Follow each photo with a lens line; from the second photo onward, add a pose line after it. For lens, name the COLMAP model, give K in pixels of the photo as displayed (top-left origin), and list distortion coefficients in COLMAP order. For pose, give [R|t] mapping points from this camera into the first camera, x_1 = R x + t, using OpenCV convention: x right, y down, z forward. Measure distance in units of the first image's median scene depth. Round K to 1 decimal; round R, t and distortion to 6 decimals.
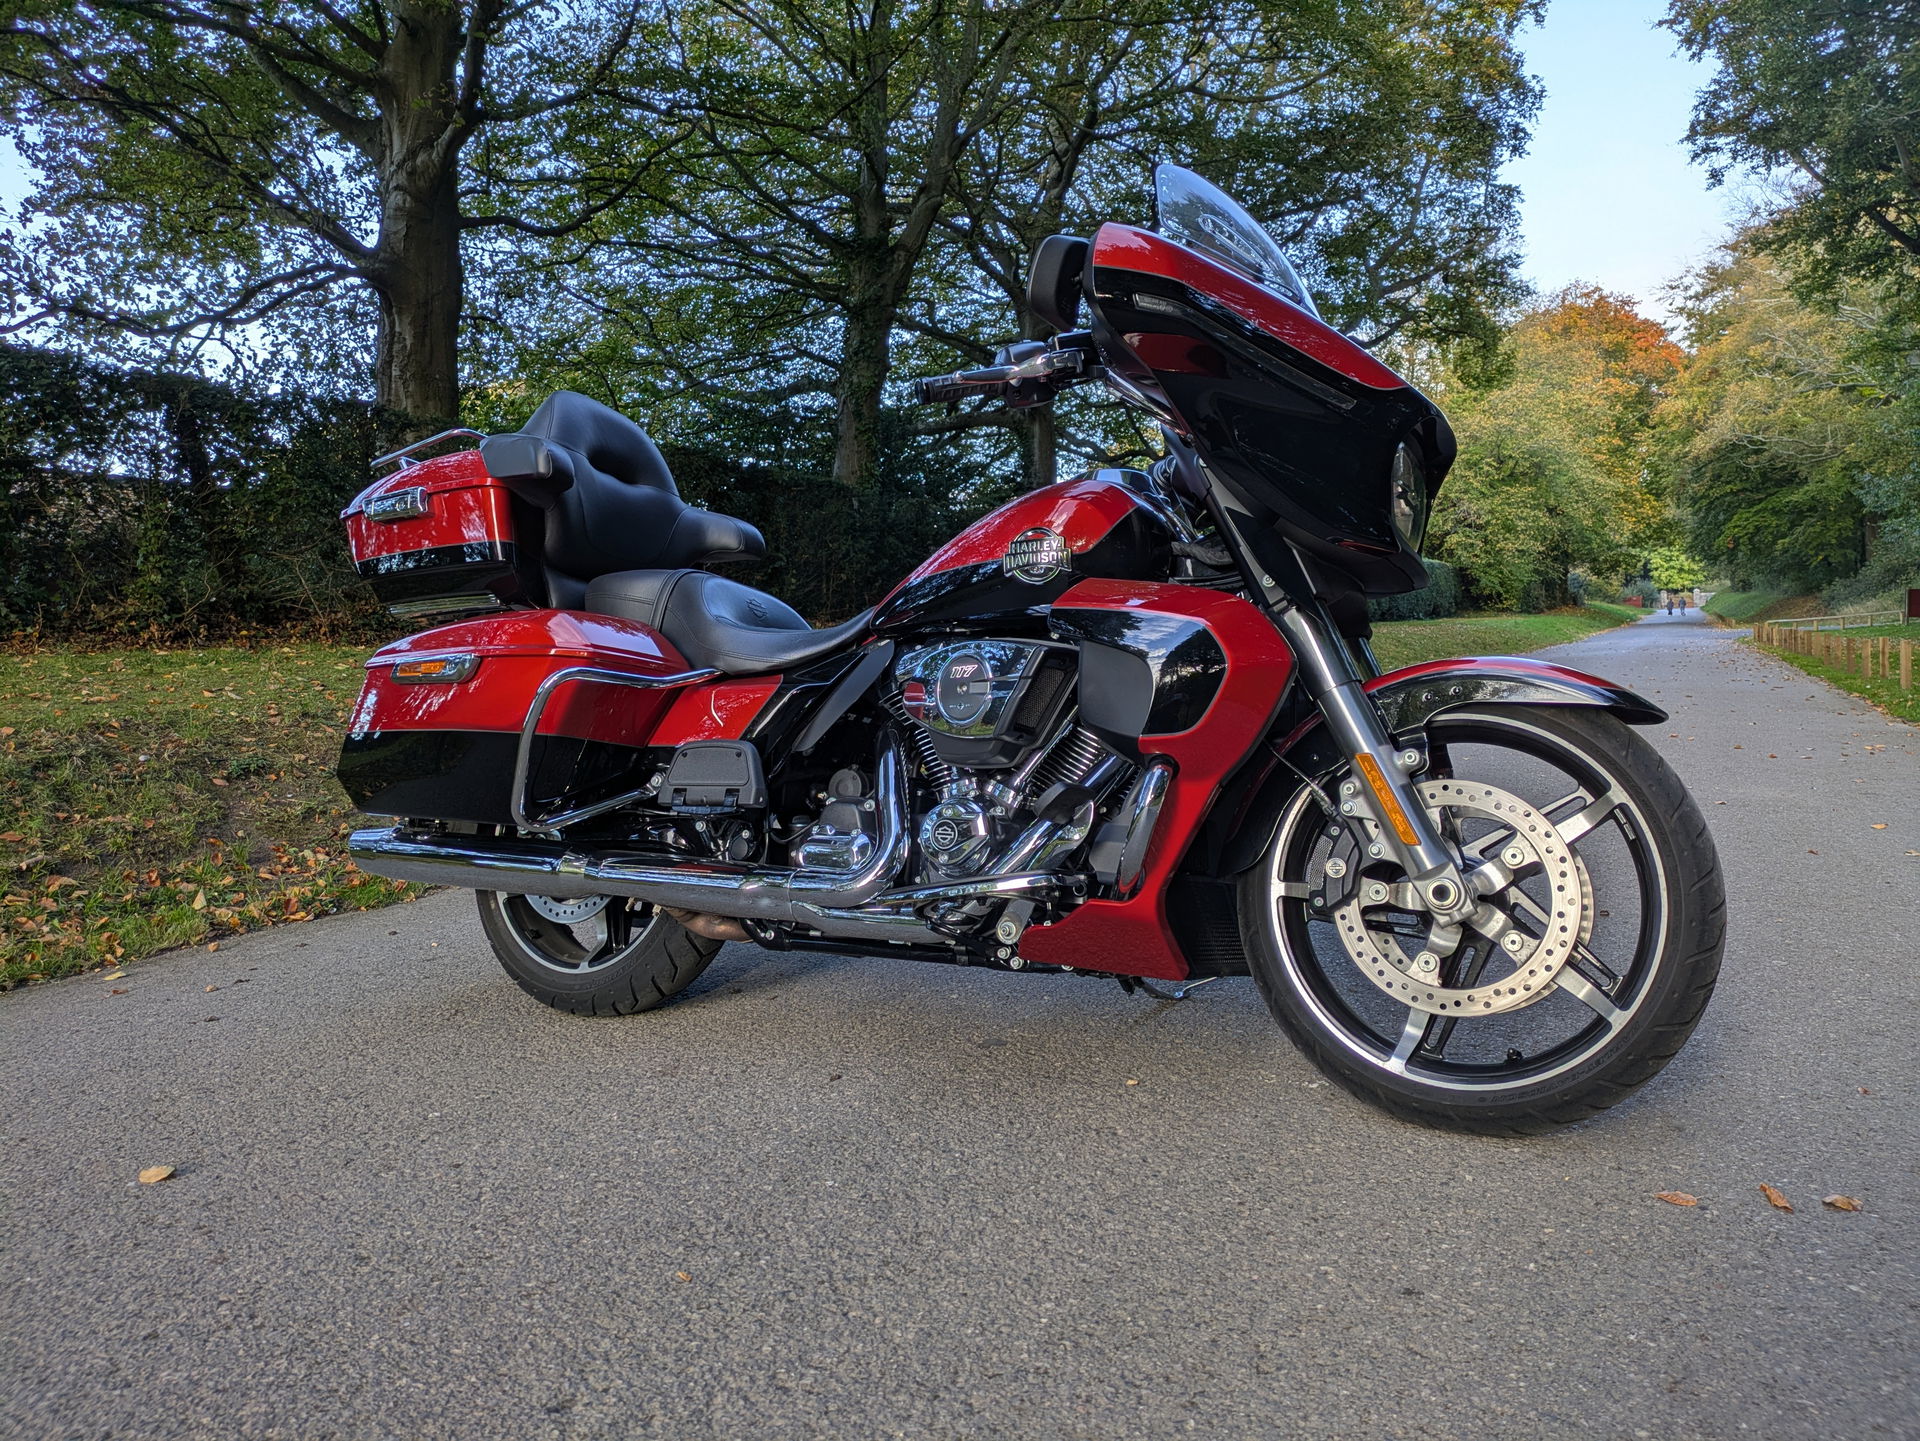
lens RADIAL K [[1399.4, 0, 964.4], [0, 1399.4, 723.7], [0, 0, 1]] dist [0.028411, -0.000757]
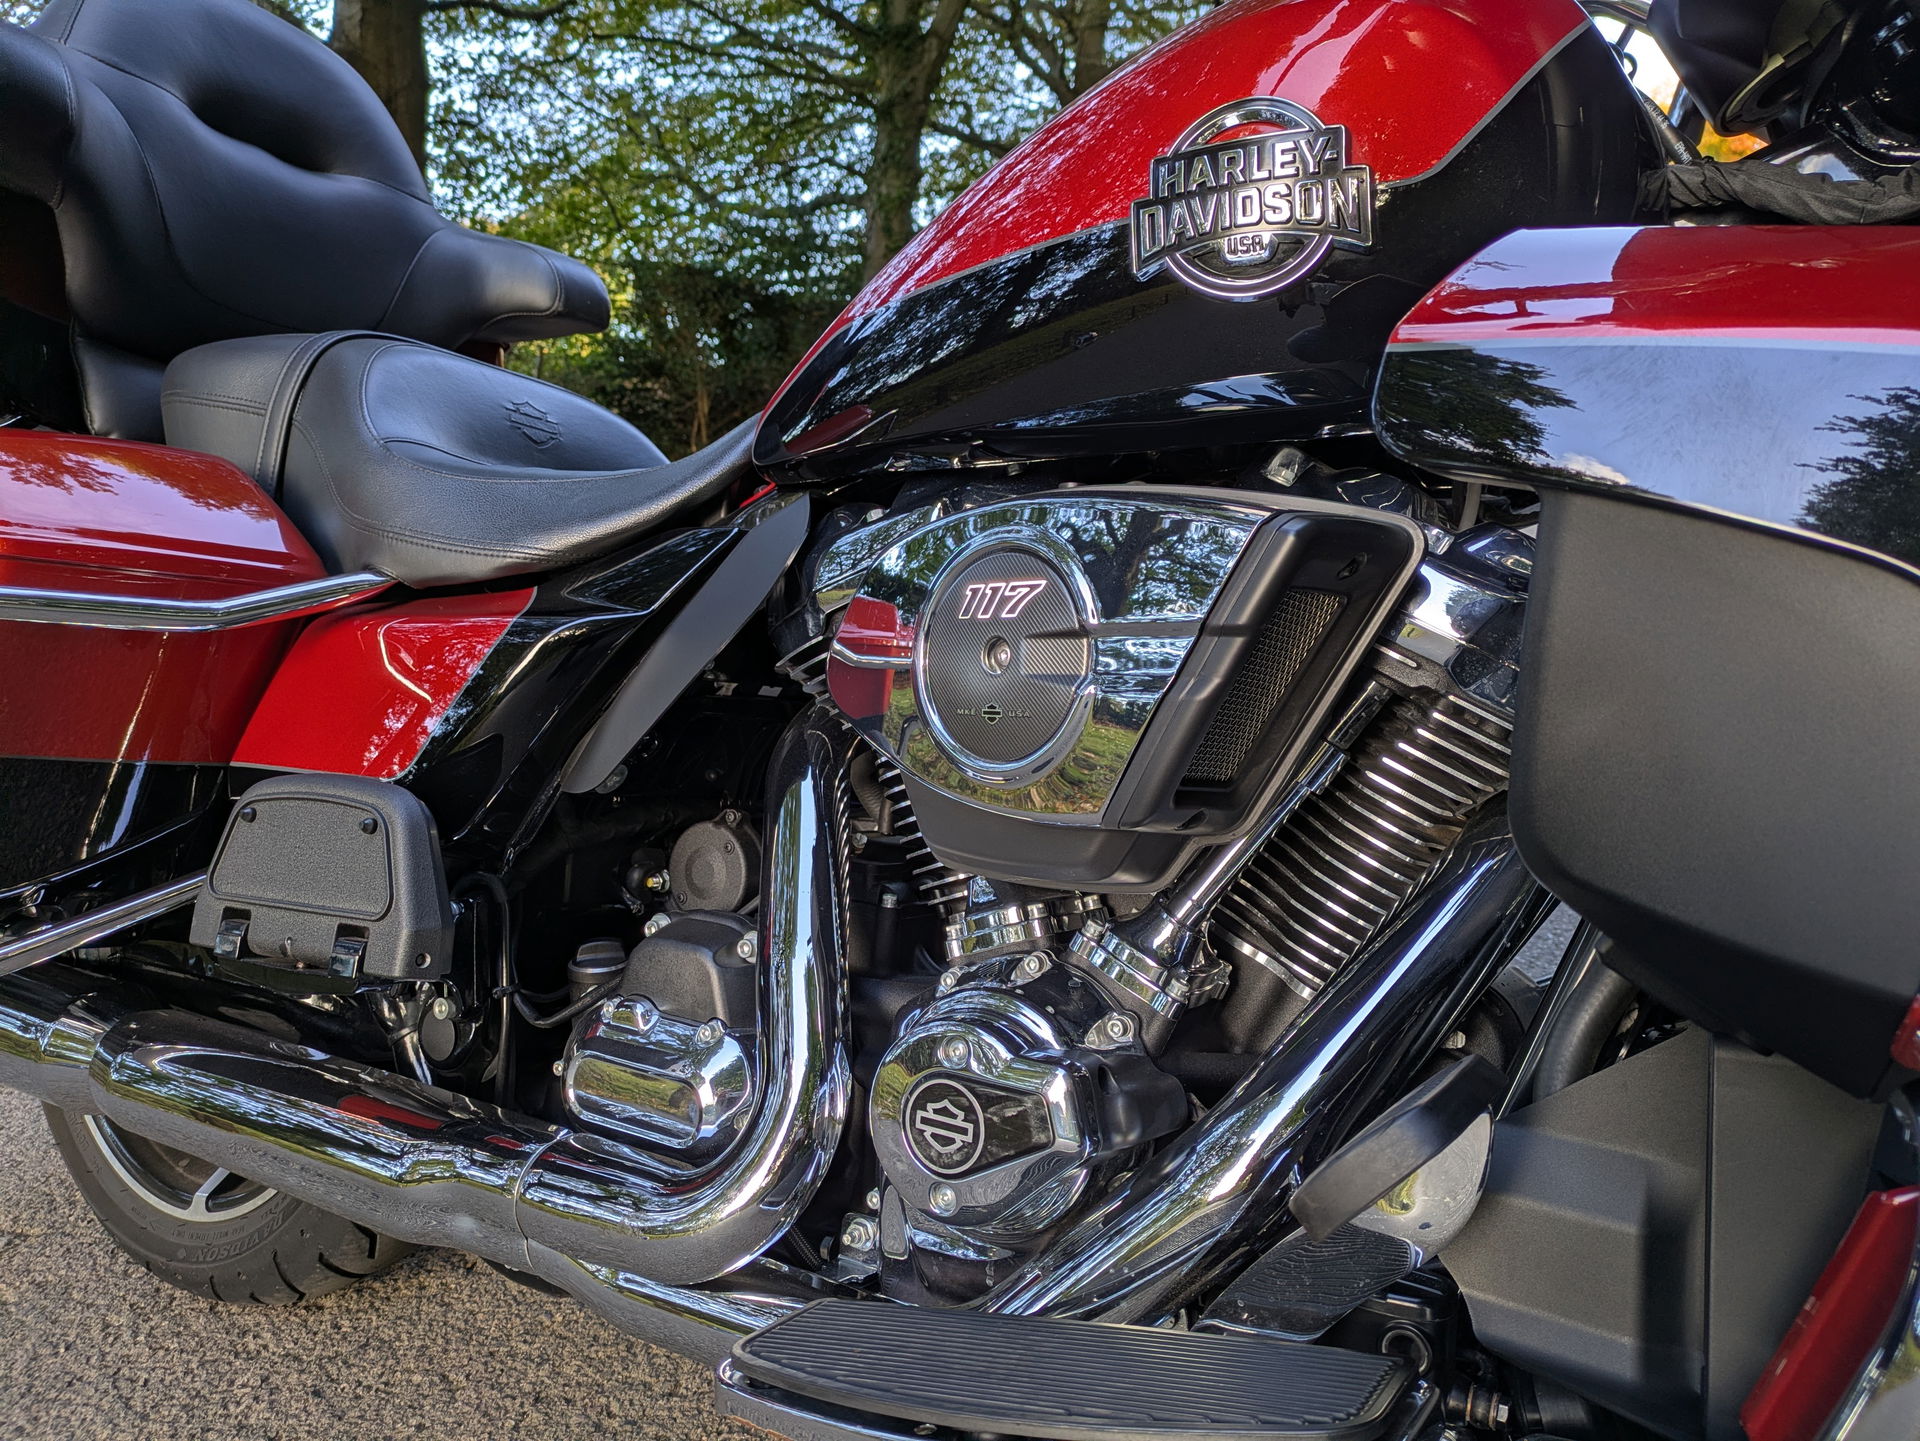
lens RADIAL K [[1399.4, 0, 944.6], [0, 1399.4, 708.9], [0, 0, 1]] dist [0.028411, -0.000757]
pose [[0.998826, -0.009875, -0.047420, 0.001502], [0.014631, 0.994777, 0.101013, -0.037184], [0.046175, -0.101588, 0.993754, 0.580235]]
